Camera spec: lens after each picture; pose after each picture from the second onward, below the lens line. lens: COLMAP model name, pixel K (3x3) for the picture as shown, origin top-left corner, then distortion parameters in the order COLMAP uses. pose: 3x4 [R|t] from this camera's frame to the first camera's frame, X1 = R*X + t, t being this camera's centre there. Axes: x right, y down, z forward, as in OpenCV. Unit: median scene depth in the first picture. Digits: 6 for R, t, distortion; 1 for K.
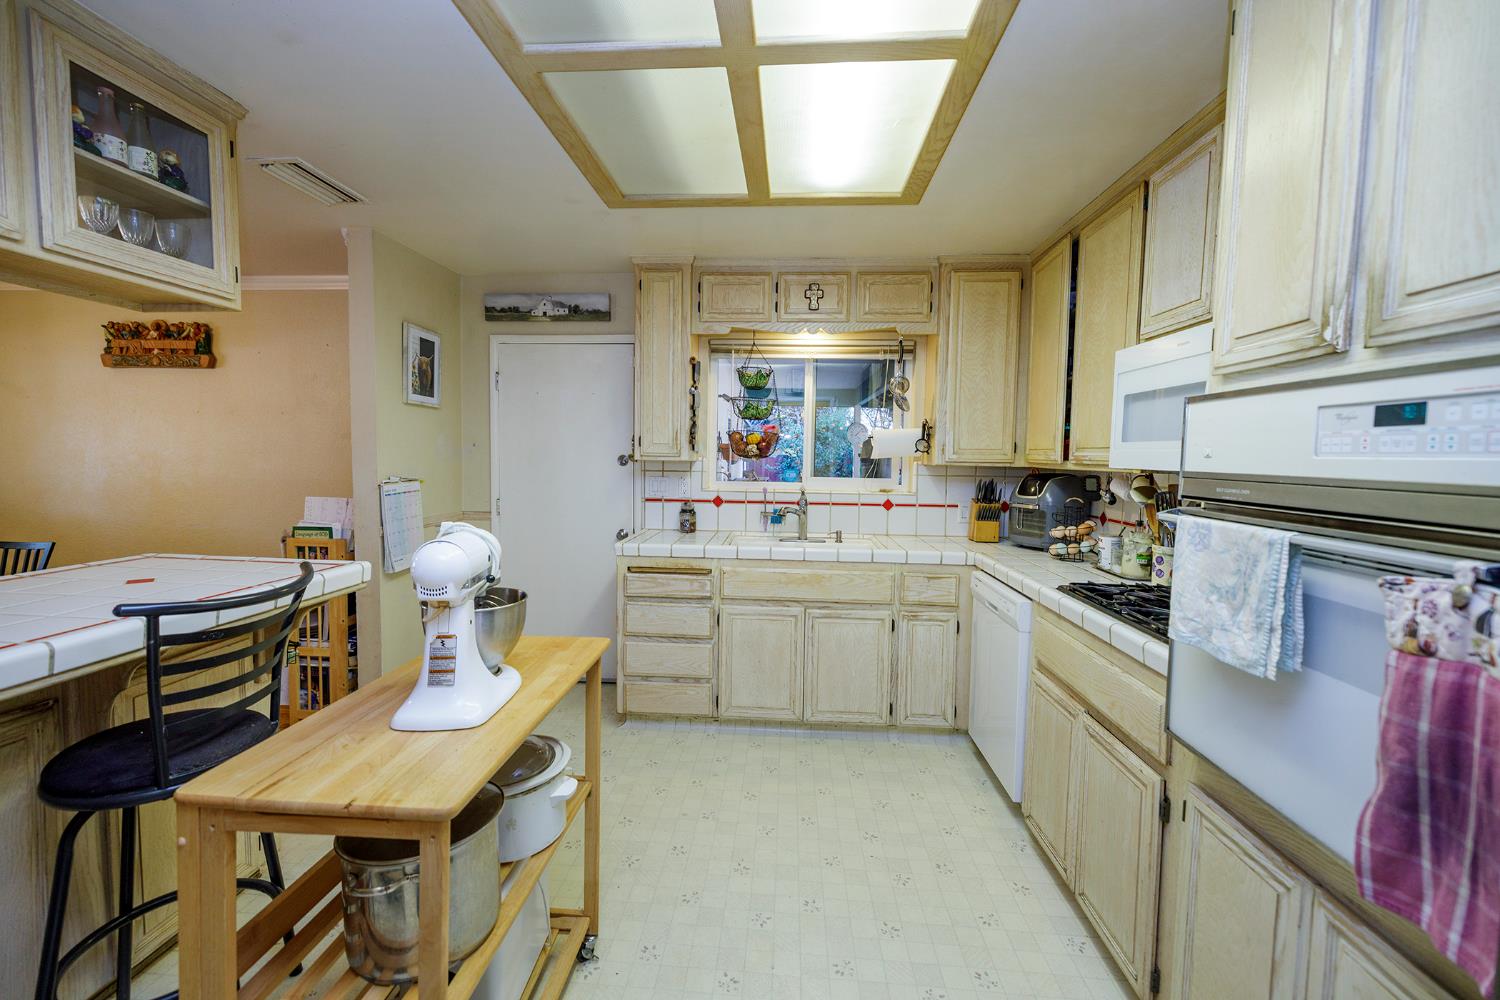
lens RADIAL K [[628.4, 0, 740.5], [0, 628.4, 492.5], [0, 0, 1]] dist [-0.000387, -0.000263]
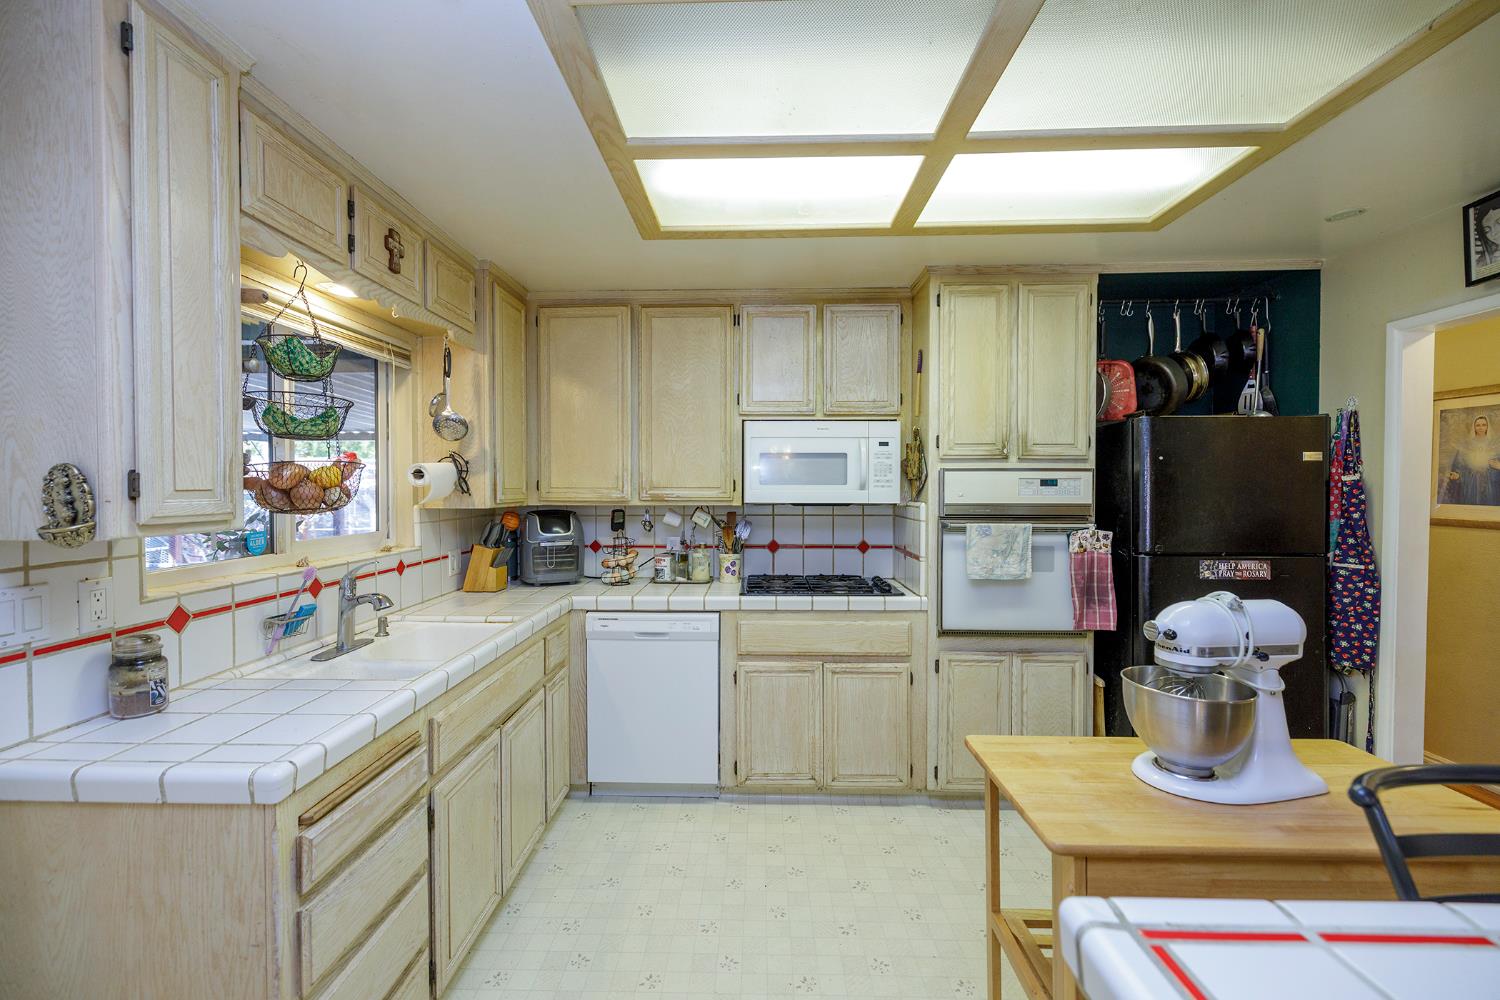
lens RADIAL K [[628.4, 0, 740.2], [0, 628.4, 499.6], [0, 0, 1]] dist [-0.000387, -0.000263]
pose [[-0.049266, -0.038826, 0.998031, -1.688584], [0.062001, 0.997198, 0.041854, -0.219417], [-0.996859, 0.063941, -0.046721, 2.211167]]
